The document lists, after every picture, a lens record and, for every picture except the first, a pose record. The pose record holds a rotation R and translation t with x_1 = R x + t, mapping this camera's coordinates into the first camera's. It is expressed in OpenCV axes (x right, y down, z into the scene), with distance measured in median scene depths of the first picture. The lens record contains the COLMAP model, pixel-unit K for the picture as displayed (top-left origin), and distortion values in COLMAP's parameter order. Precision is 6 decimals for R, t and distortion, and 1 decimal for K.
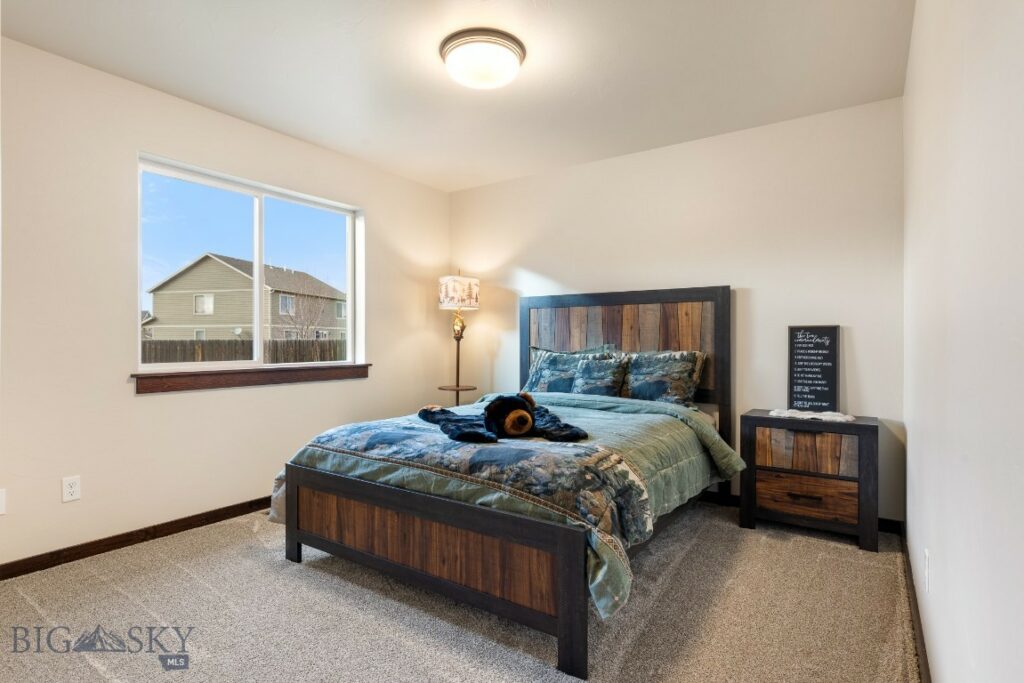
lens RADIAL K [[522.2, 0, 512.0], [0, 522.2, 341.5], [0, 0, 1]] dist [0.002550, 0.000130]
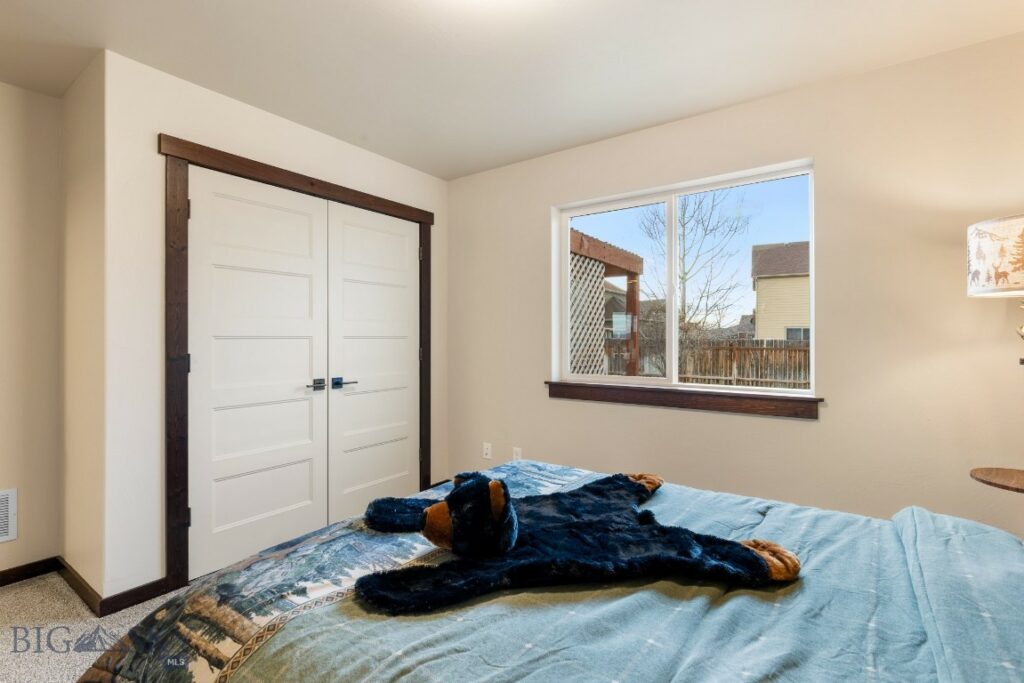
lens RADIAL K [[480.9, 0, 512.0], [0, 480.9, 341.5], [0, 0, 1]] dist [-0.001234, -0.000005]
pose [[-0.023540, 0.006131, -0.999704, 0.359638], [-0.000441, 0.999981, 0.006143, -0.033527], [0.999723, 0.000586, -0.023537, 0.732466]]
